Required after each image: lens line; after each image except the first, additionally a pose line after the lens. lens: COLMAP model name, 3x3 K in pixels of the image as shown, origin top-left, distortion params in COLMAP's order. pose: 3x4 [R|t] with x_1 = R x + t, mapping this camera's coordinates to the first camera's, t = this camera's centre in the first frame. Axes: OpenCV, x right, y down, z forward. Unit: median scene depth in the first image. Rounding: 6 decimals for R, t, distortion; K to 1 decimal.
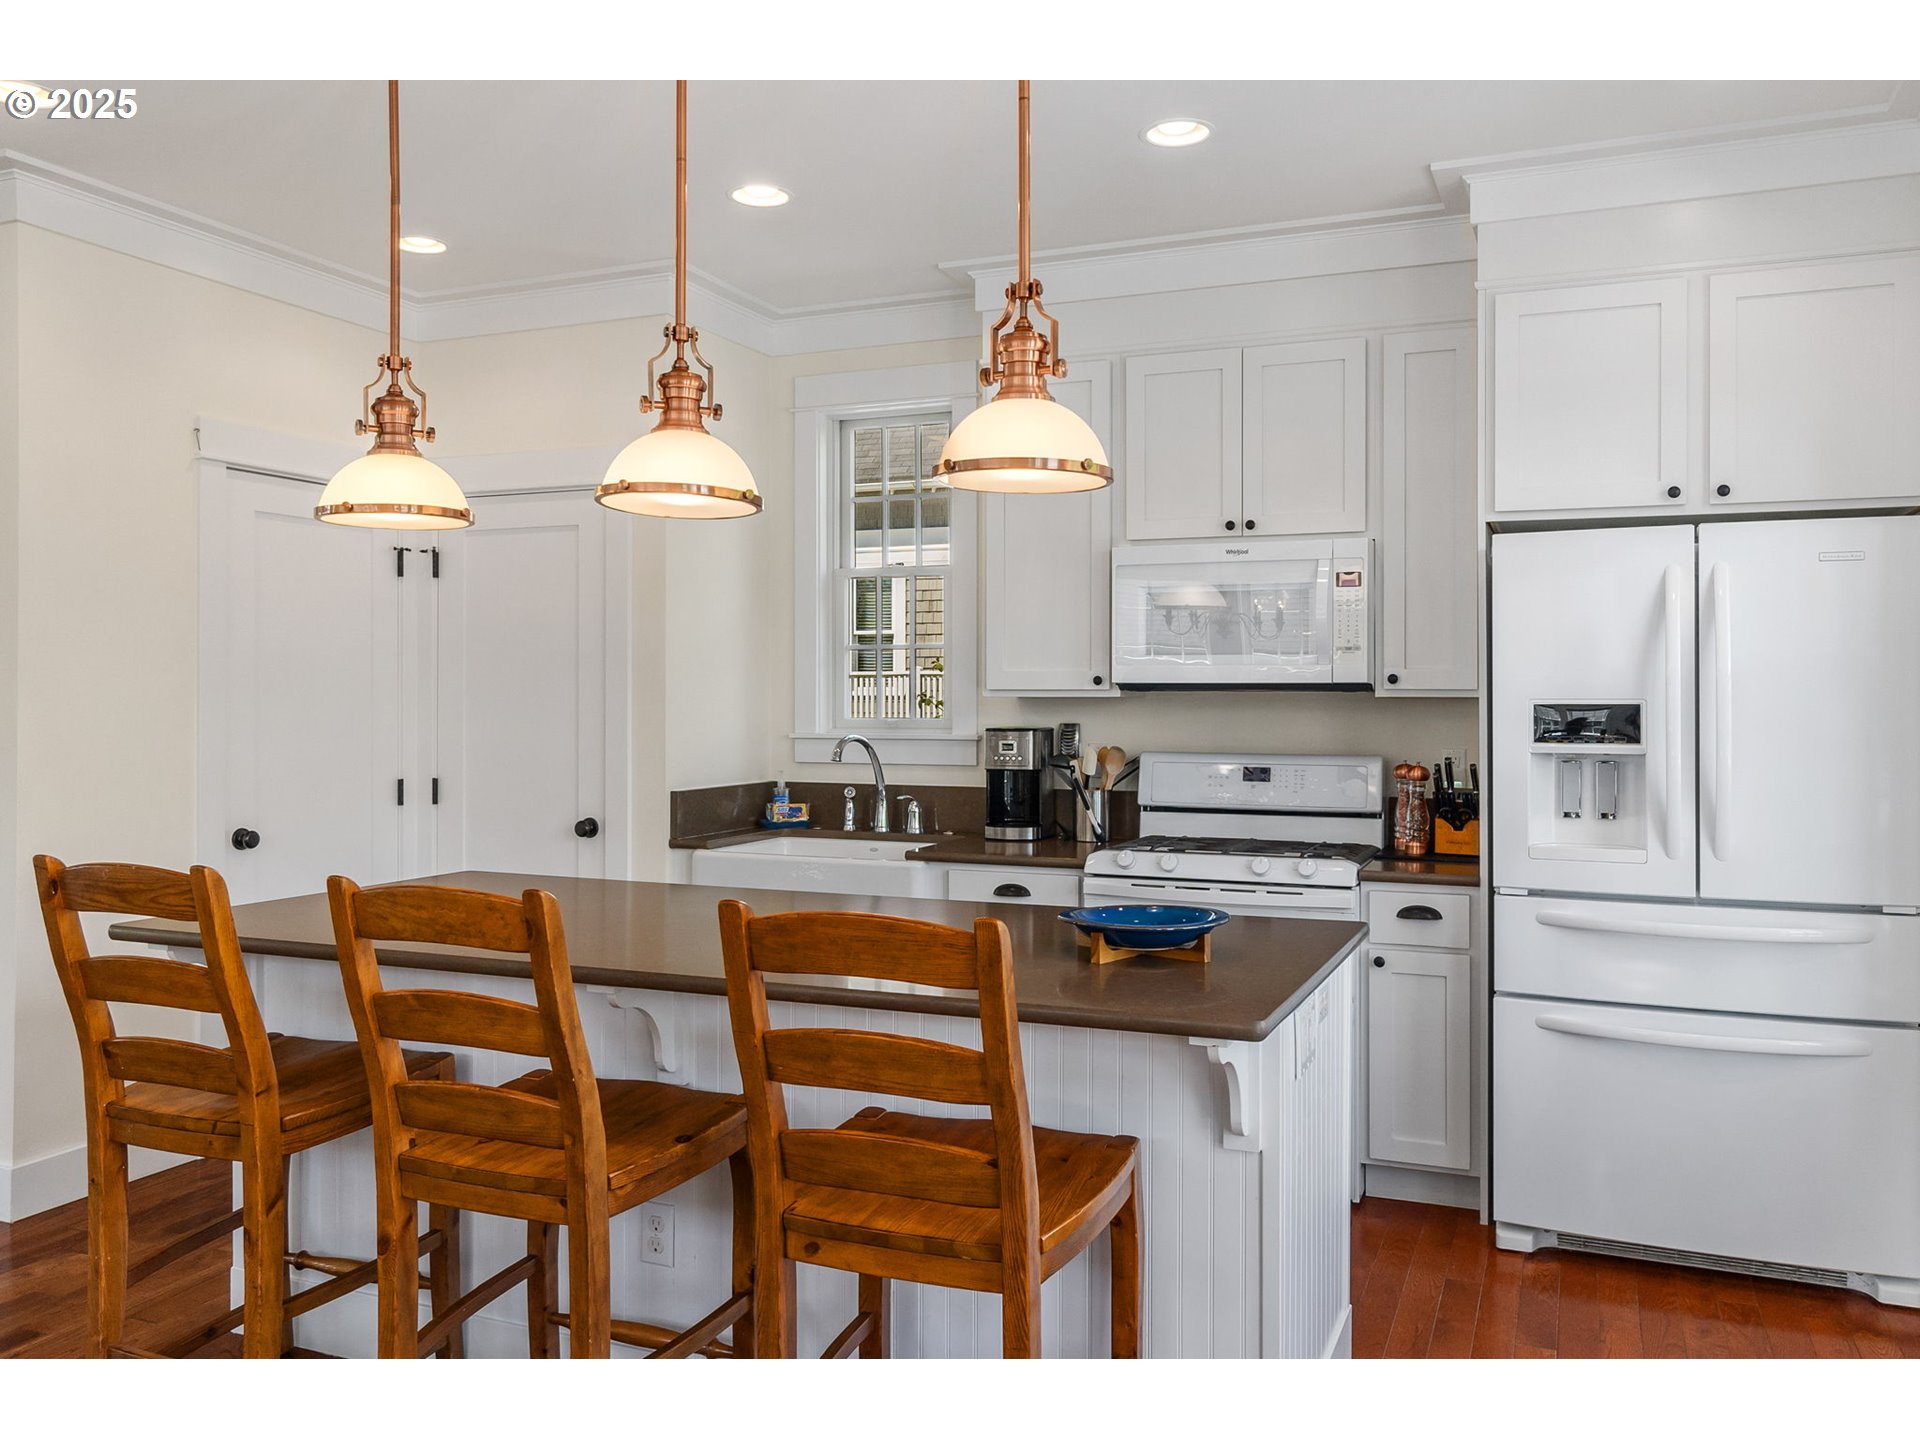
lens RADIAL K [[1489.4, 0, 960.0], [0, 1489.4, 720.0], [0, 0, 1]] dist [-0.010697, -0.002798]
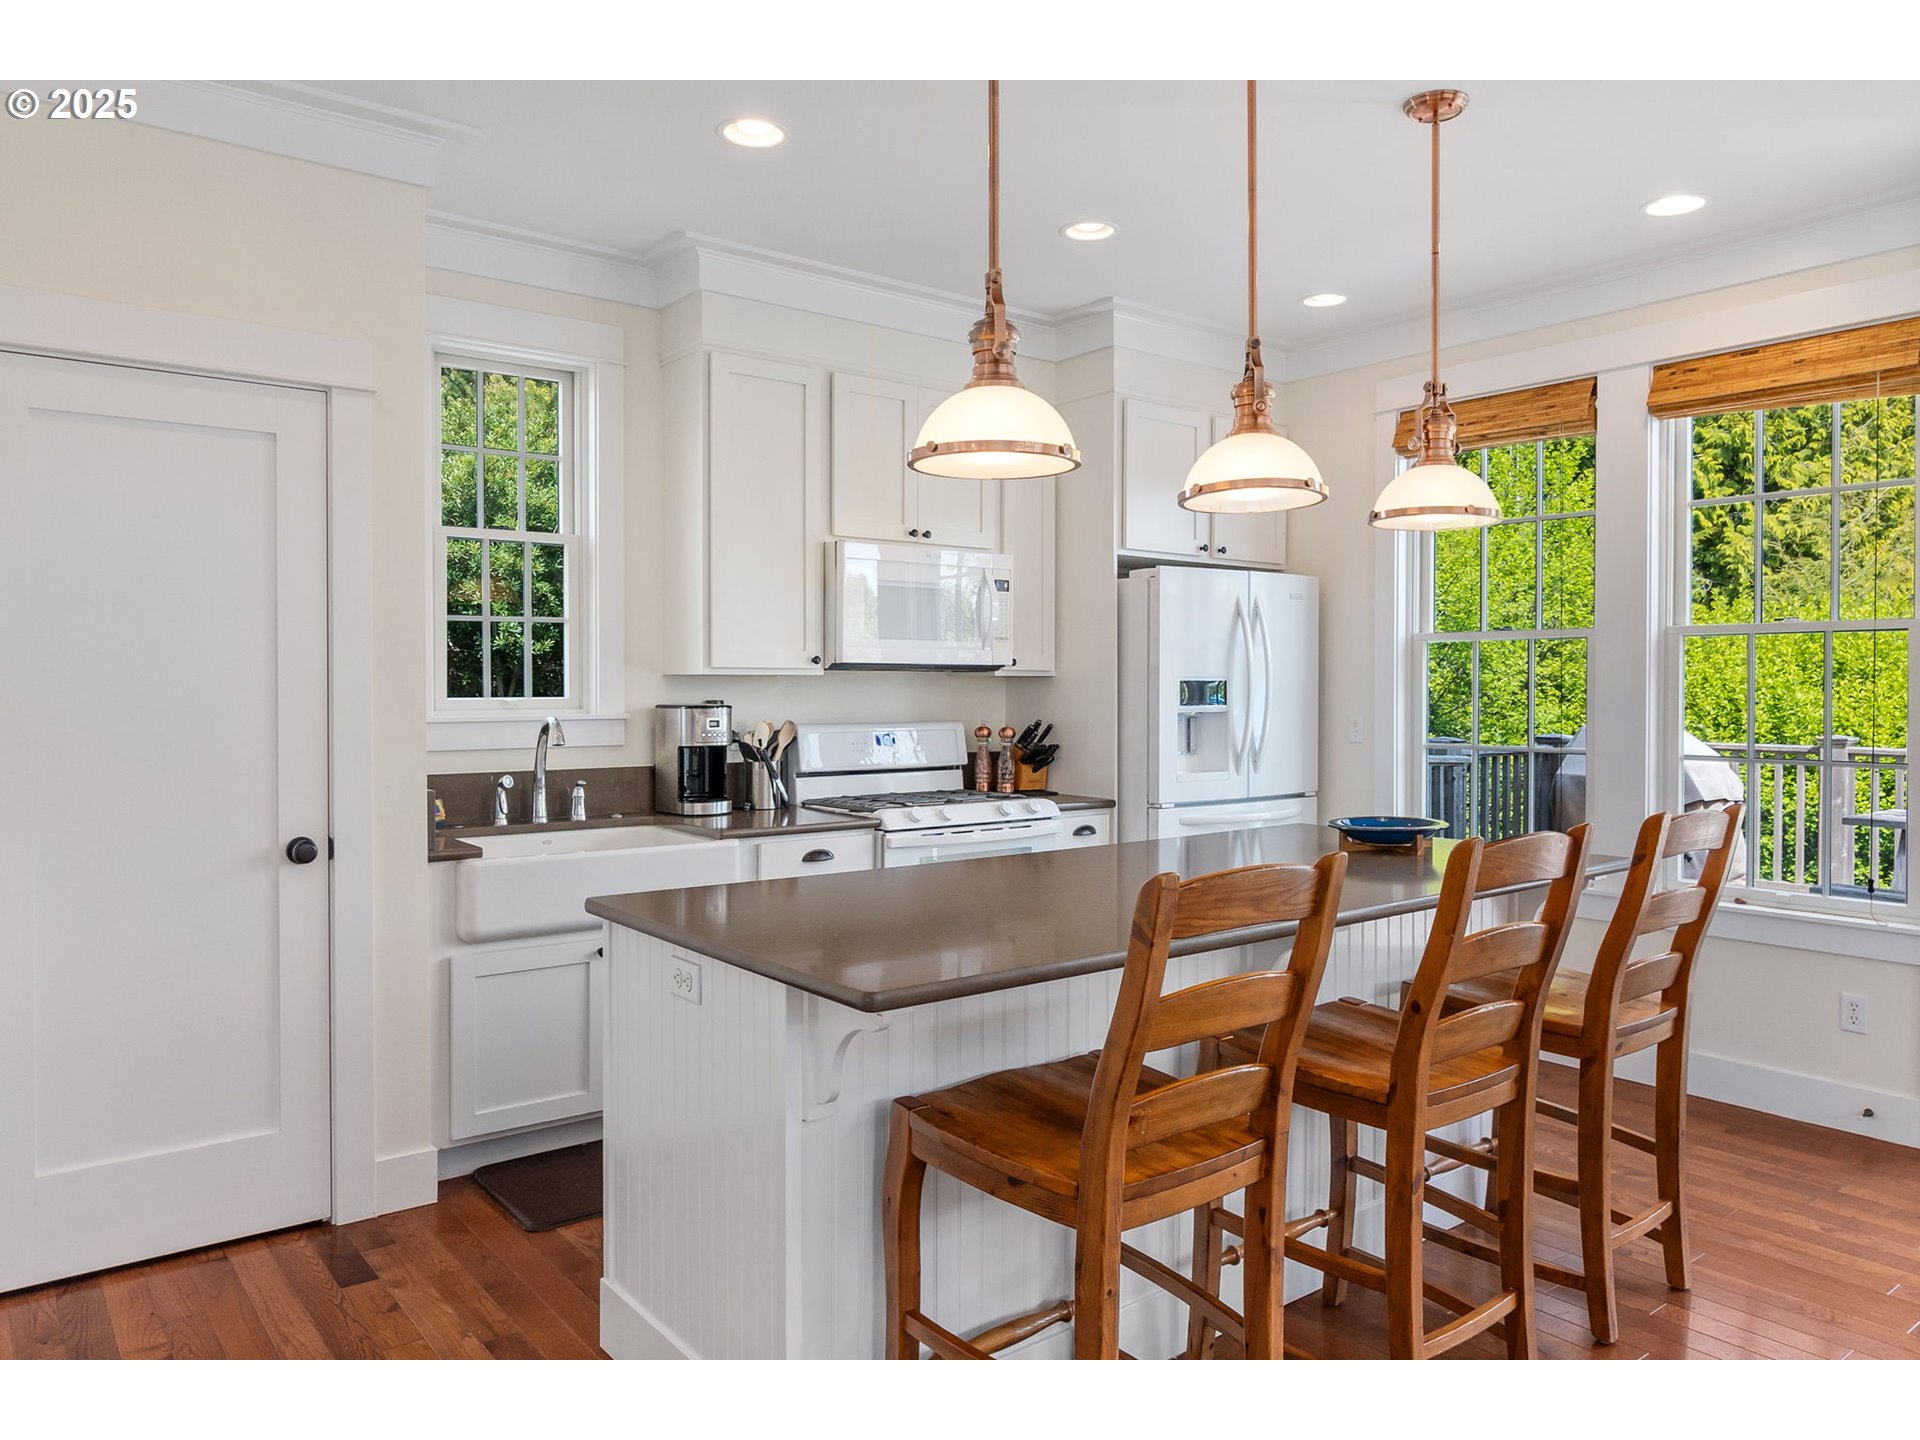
lens RADIAL K [[1308.2, 0, 961.3], [0, 1308.2, 706.4], [0, 0, 1]] dist [-0.030001, -0.001801]
pose [[0.476318, -0.017072, 0.879107, -0.704691], [0.012143, 0.999844, 0.012838, -0.003240], [-0.879189, 0.004560, 0.476451, 0.444774]]
